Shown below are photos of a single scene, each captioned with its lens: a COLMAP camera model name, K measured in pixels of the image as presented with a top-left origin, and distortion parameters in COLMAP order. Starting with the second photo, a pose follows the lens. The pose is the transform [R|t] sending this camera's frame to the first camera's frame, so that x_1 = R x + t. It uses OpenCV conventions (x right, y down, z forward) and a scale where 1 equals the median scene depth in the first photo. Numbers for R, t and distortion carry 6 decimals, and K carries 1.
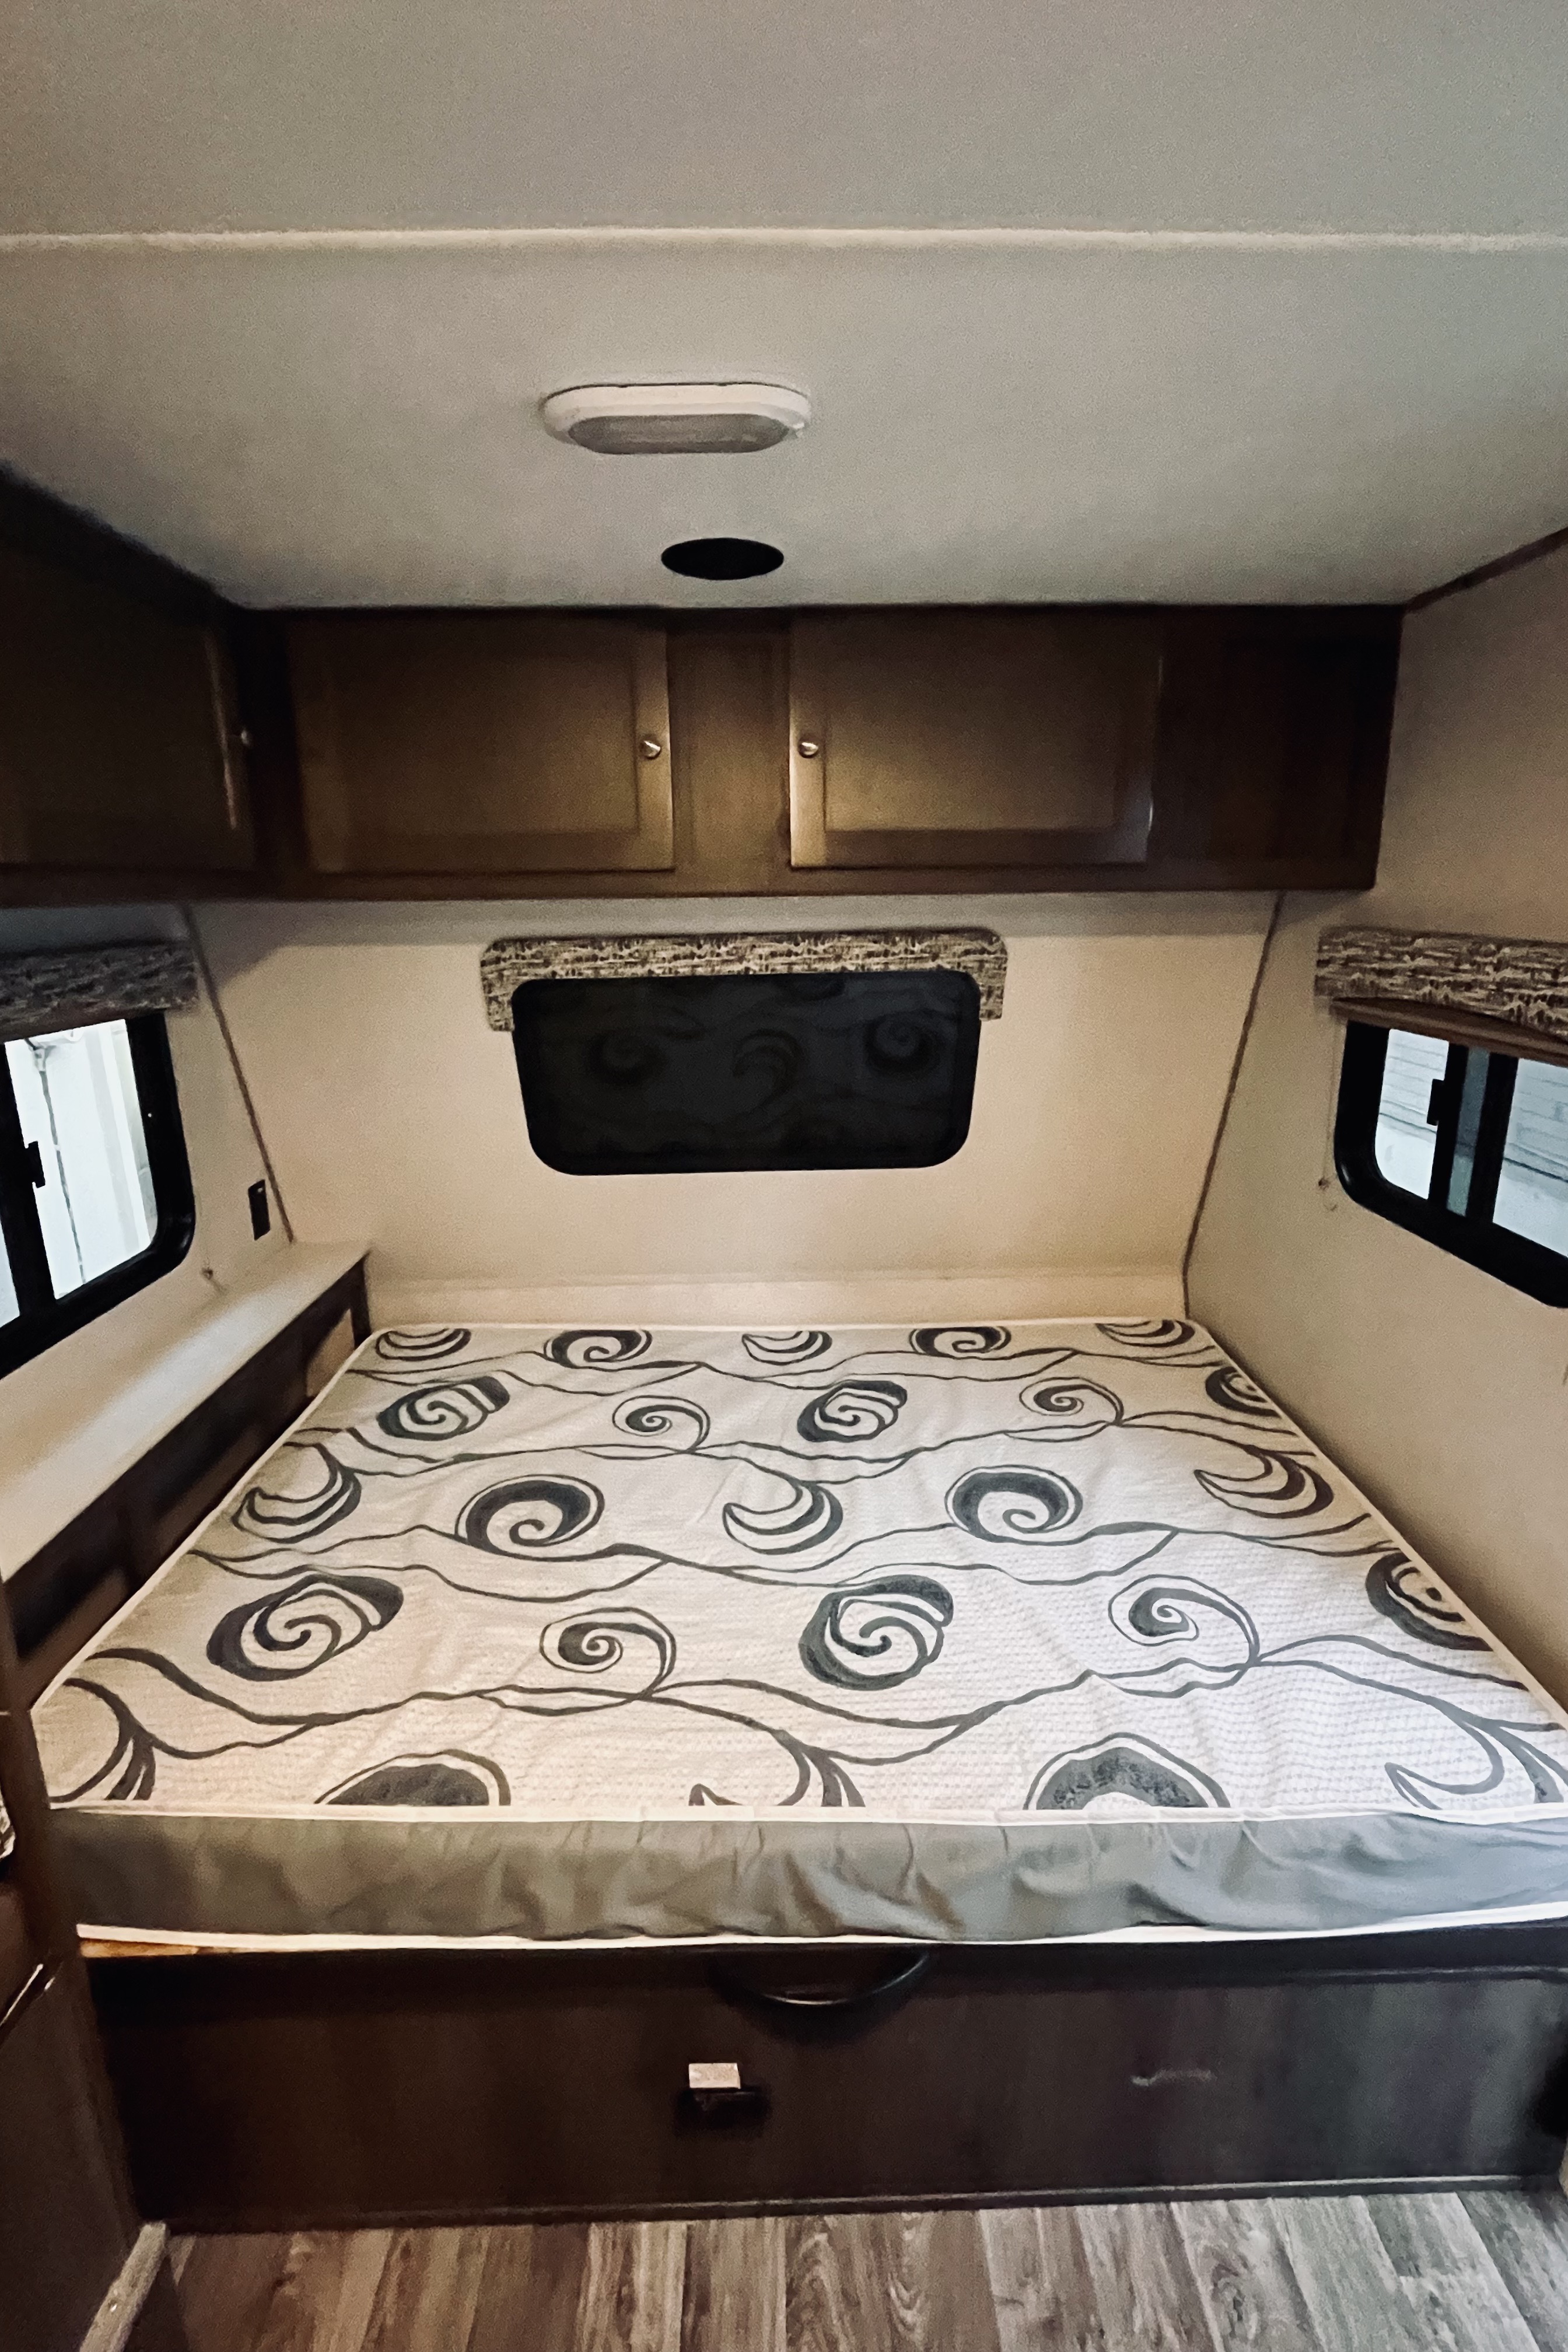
lens RADIAL K [[1097.0, 0, 784.0], [0, 1097.0, 1176.0], [0, 0, 1]] dist [-0.000705, -0.000345]
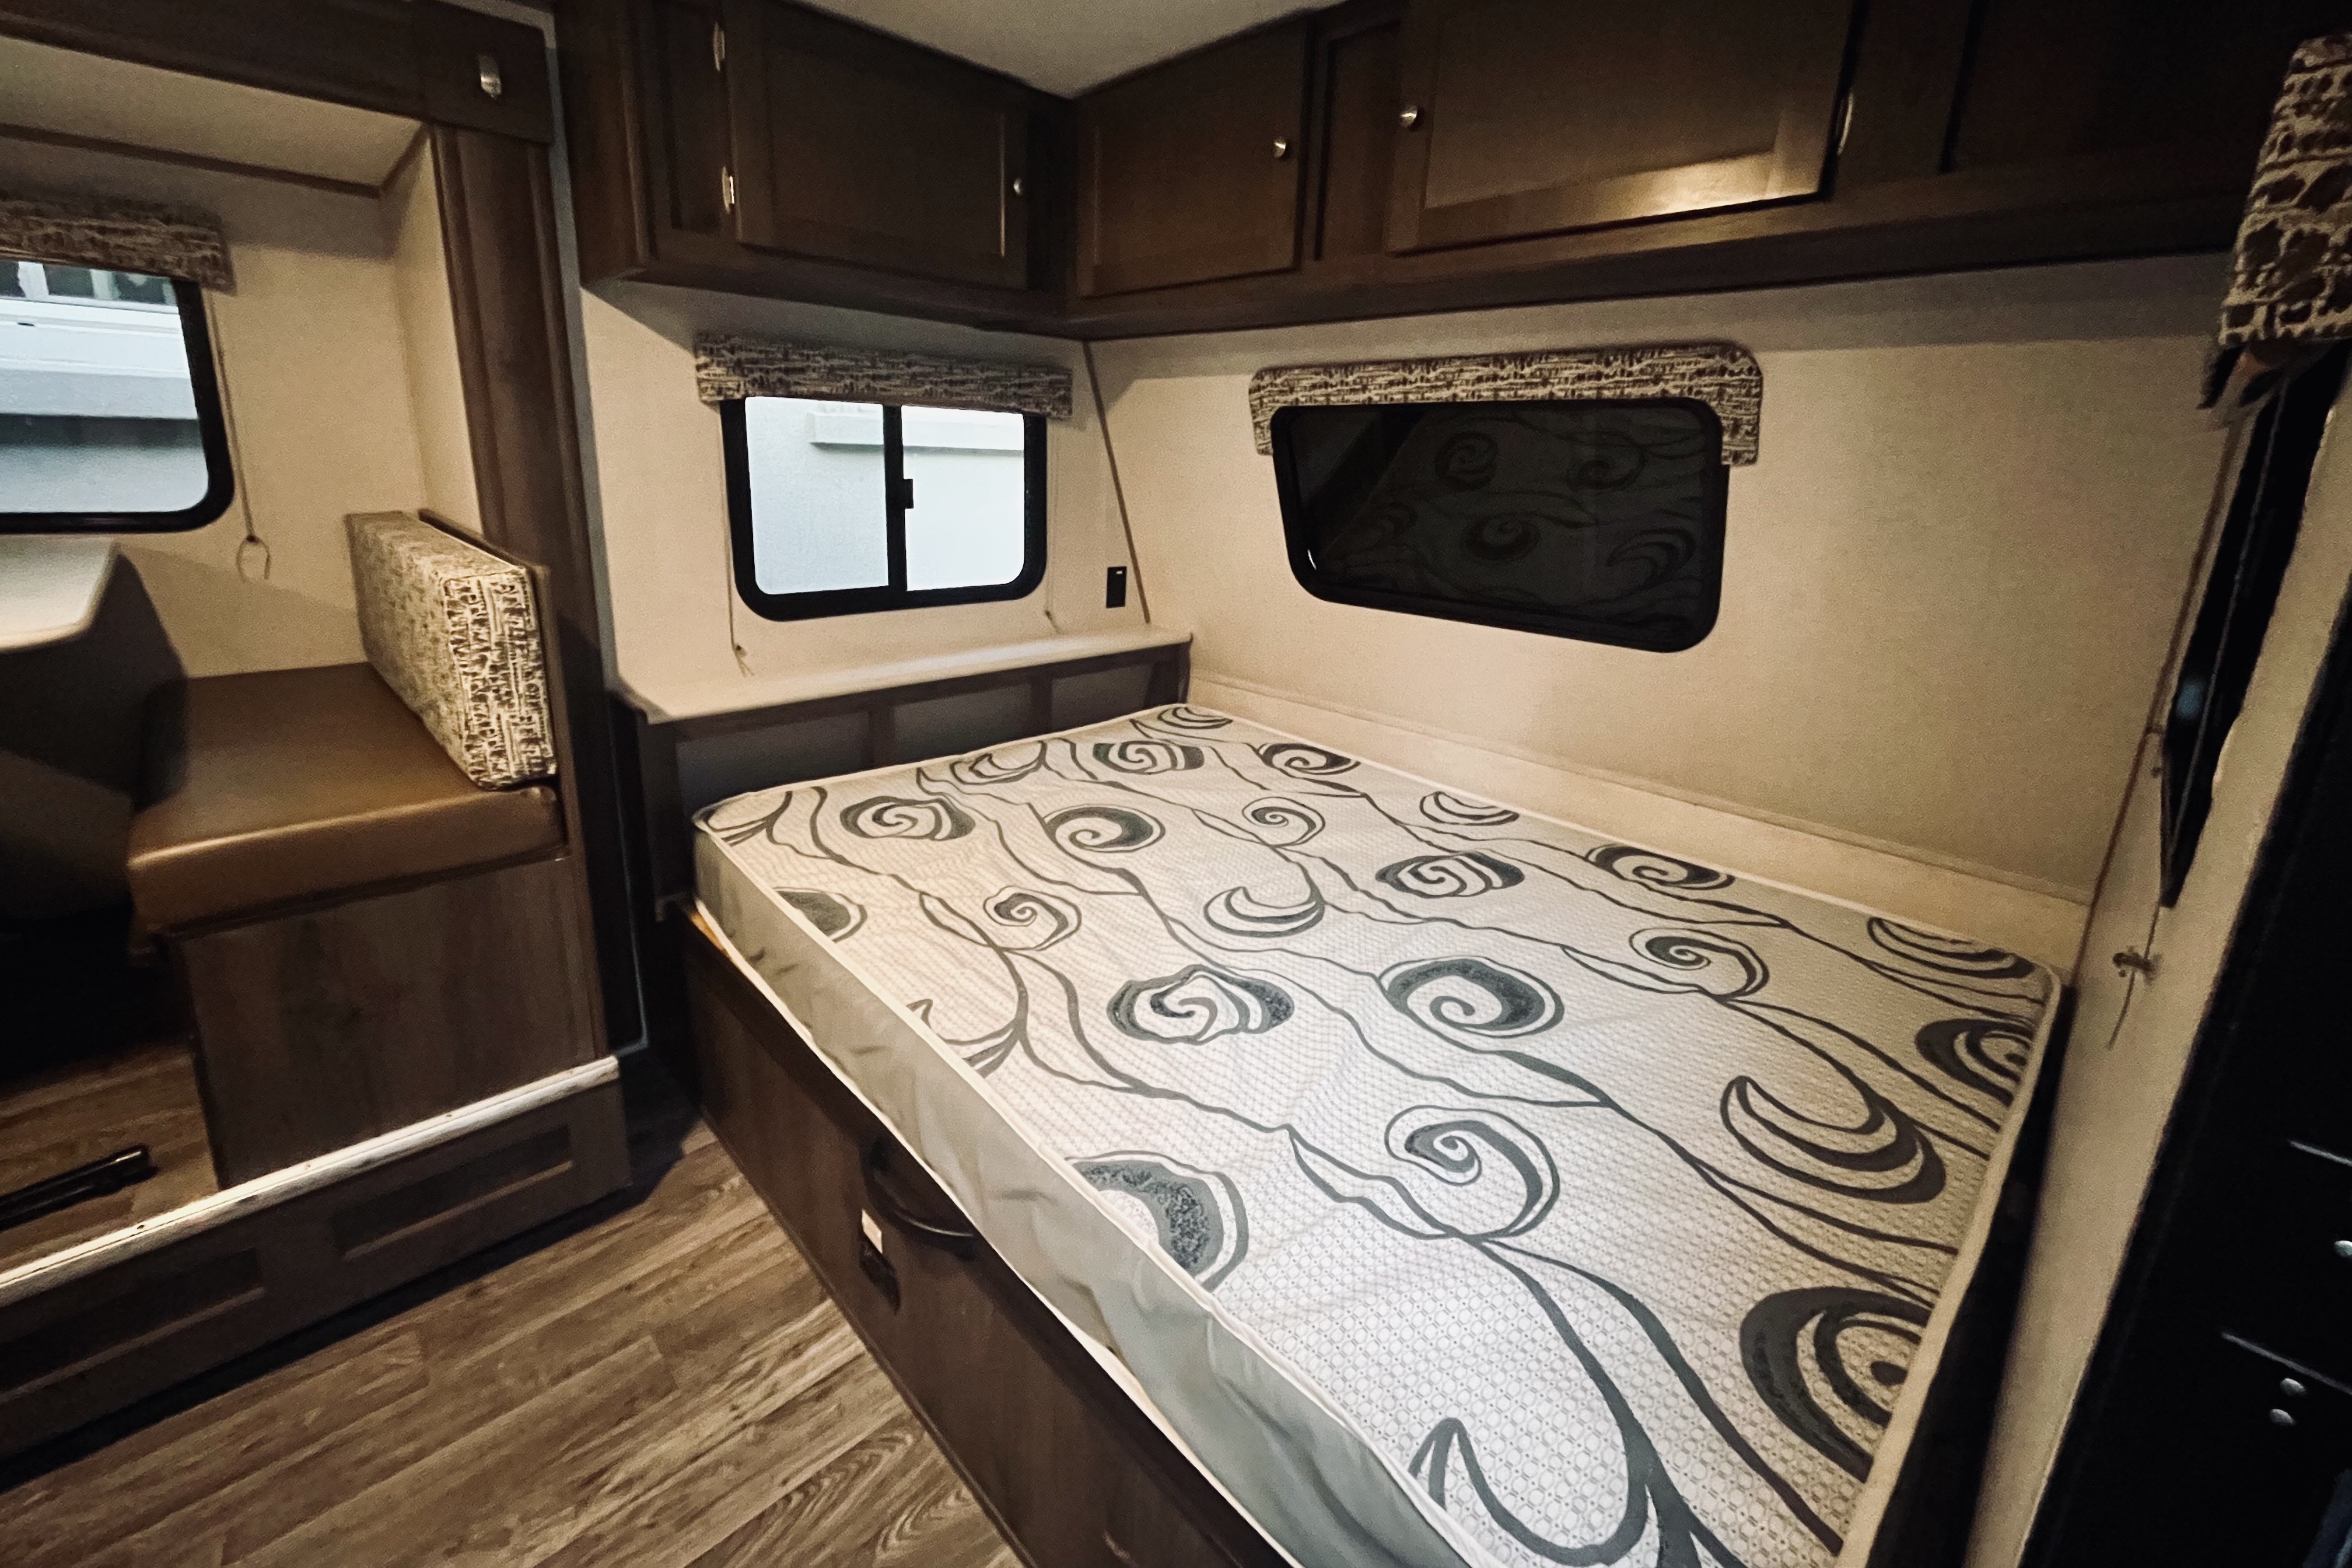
lens RADIAL K [[961.4, 0, 1136.0], [0, 961.4, 686.4], [0, 0, 1]] dist [0.001636, 0.000101]
pose [[0.673164, 0.213600, -0.707972, 0.454500], [-0.229241, 0.970489, 0.074833, 0.064117], [0.703064, 0.111921, 0.702264, 0.247361]]
